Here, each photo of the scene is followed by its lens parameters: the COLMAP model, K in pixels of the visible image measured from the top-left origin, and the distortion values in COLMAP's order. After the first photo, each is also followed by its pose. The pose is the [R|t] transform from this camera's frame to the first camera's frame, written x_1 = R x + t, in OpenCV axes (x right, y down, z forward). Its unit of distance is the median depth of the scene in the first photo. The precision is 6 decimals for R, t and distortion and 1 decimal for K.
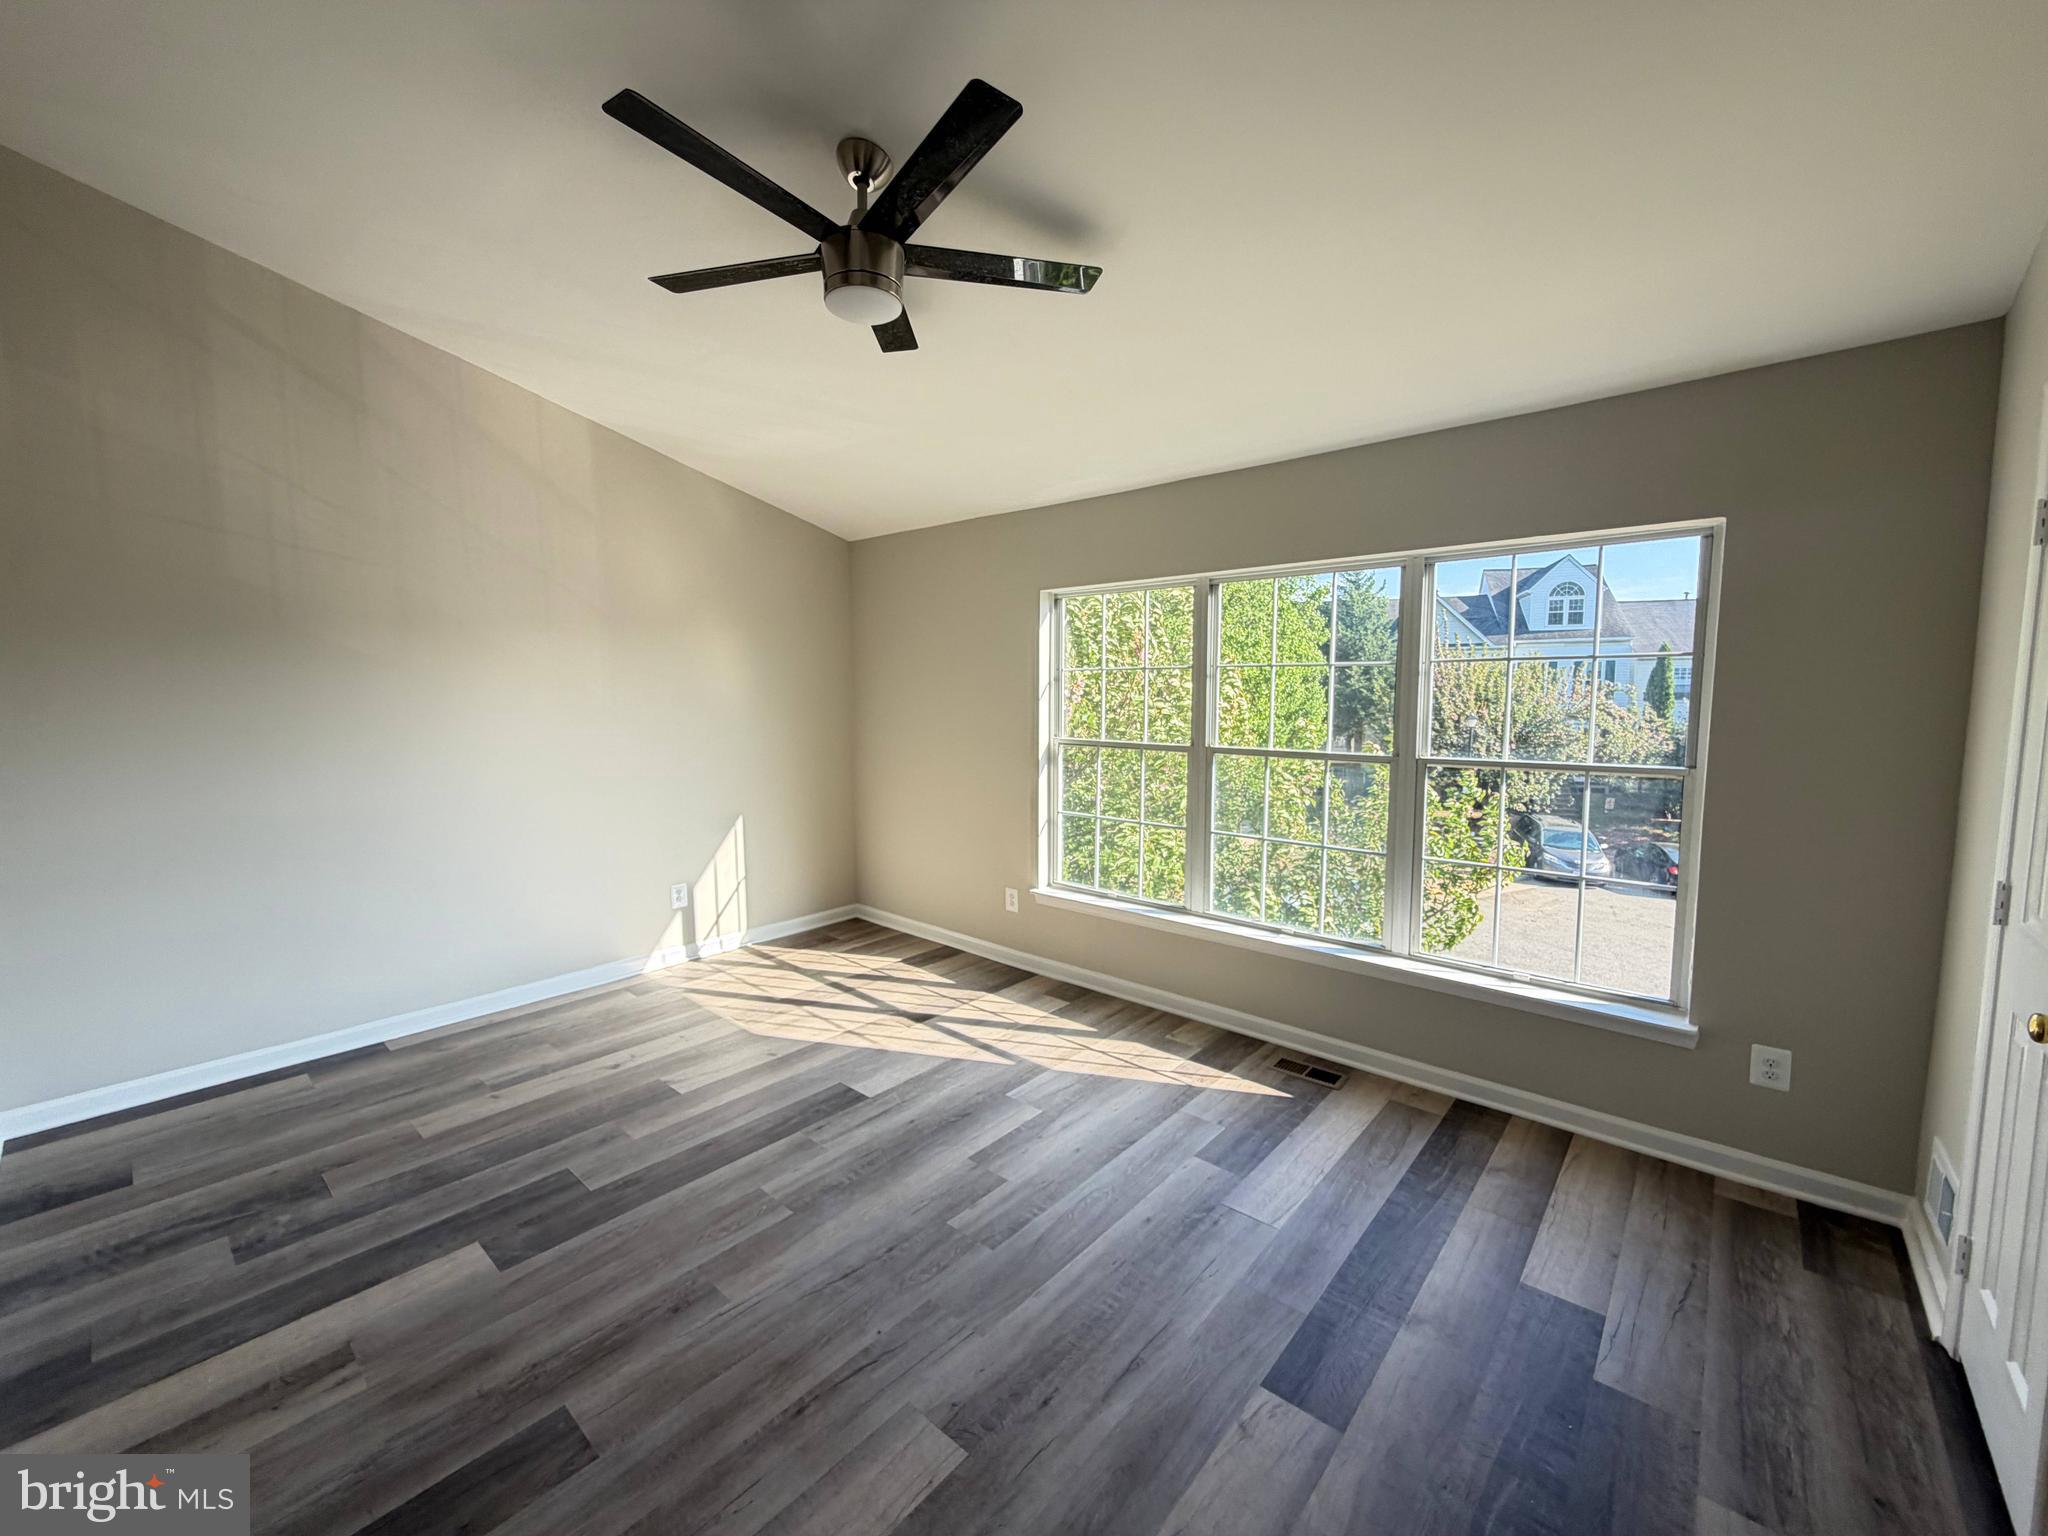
lens RADIAL K [[820.1, 0, 1018.3], [0, 820.1, 764.4], [0, 0, 1]] dist [-0.001510, 0.000770]
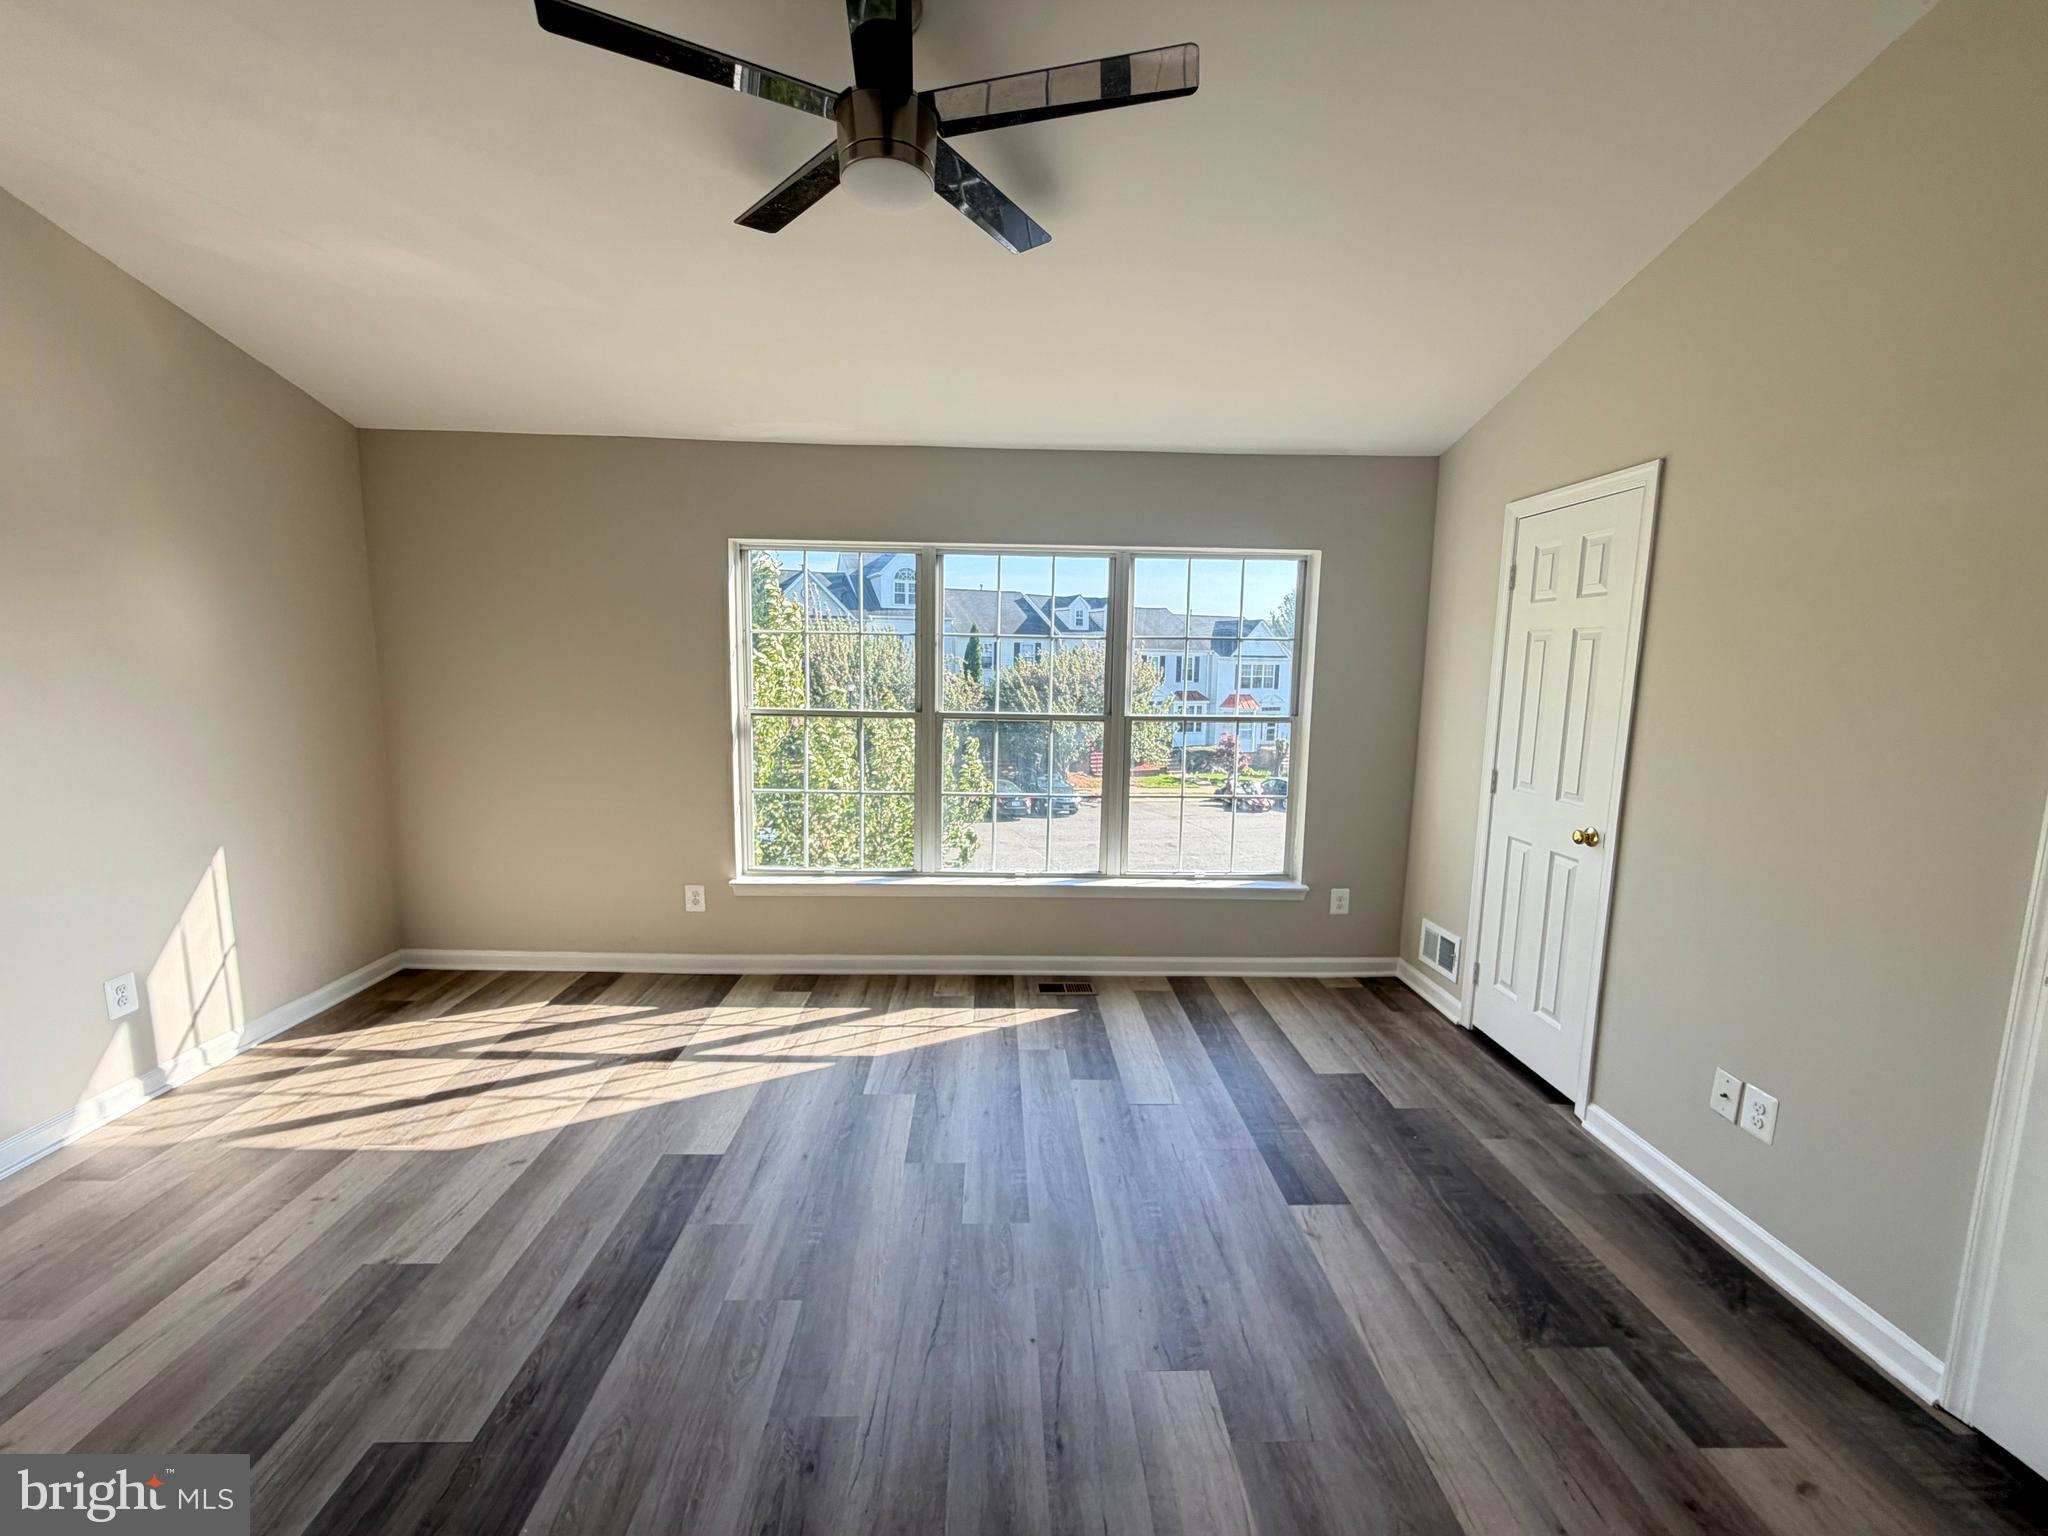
lens RADIAL K [[820.1, 0, 1017.2], [0, 820.1, 765.0], [0, 0, 1]] dist [-0.001510, 0.000770]
pose [[0.730199, -0.072602, 0.679366, -0.460365], [0.043886, 0.997269, 0.059406, -0.014087], [-0.681824, -0.013564, 0.731391, 0.197166]]
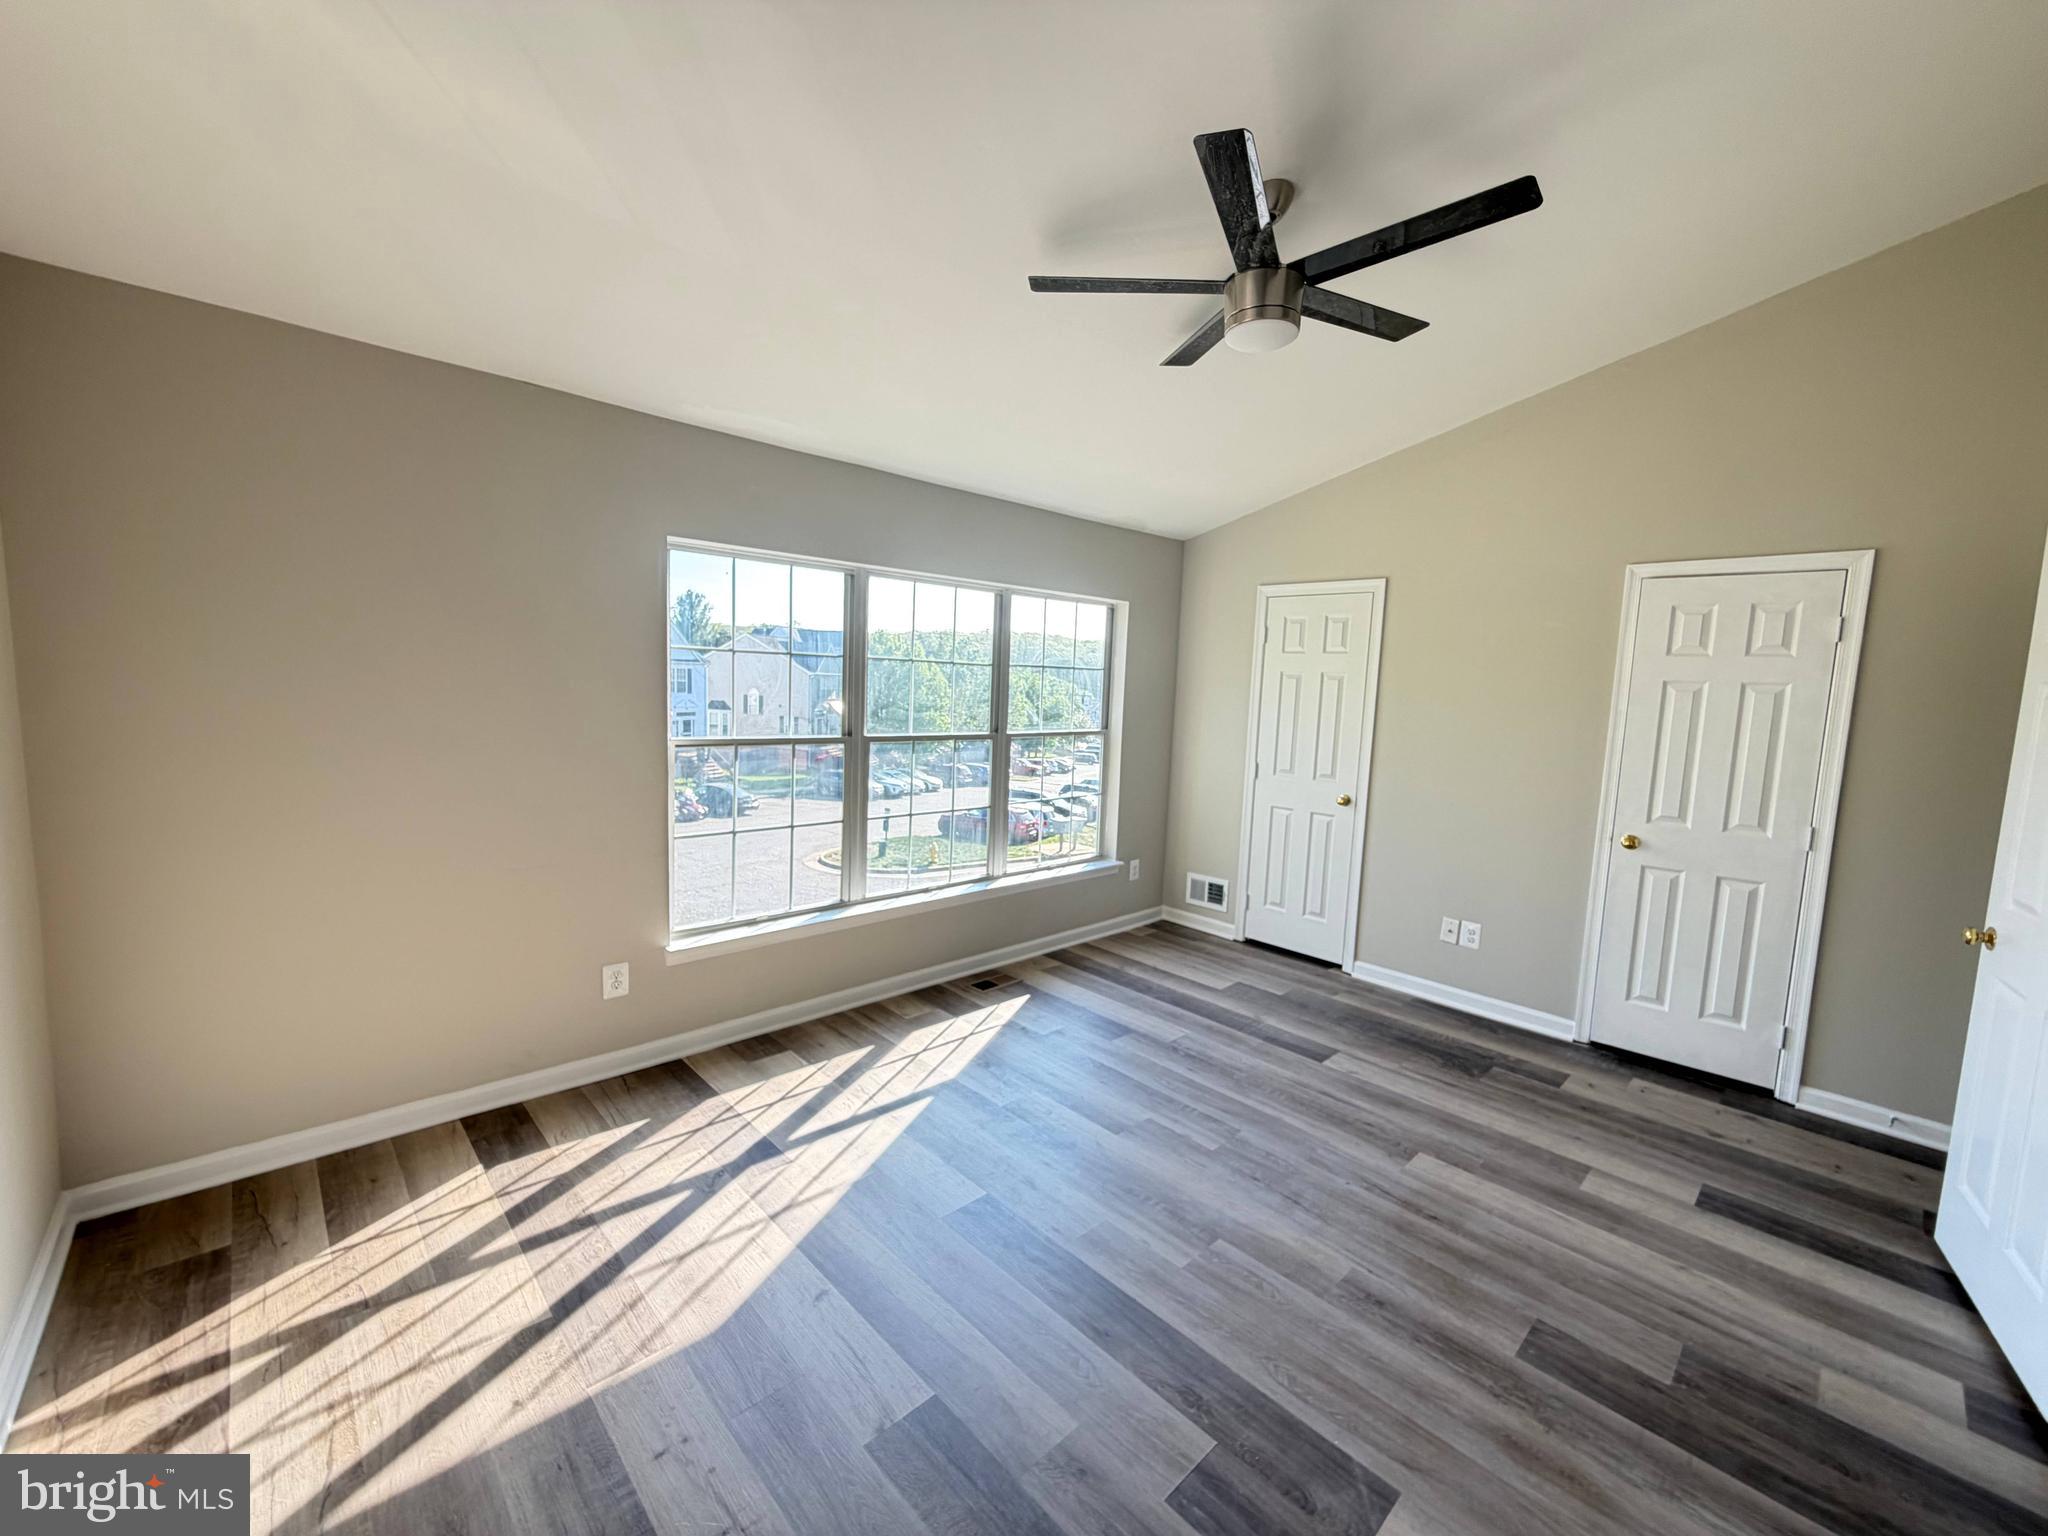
lens RADIAL K [[820.1, 0, 1016.7], [0, 820.1, 767.1], [0, 0, 1]] dist [-0.001510, 0.000770]
pose [[0.093677, -0.099670, 0.990601, -0.872908], [0.053926, 0.994024, 0.094915, -0.080132], [-0.994141, 0.044528, 0.098492, 0.814593]]
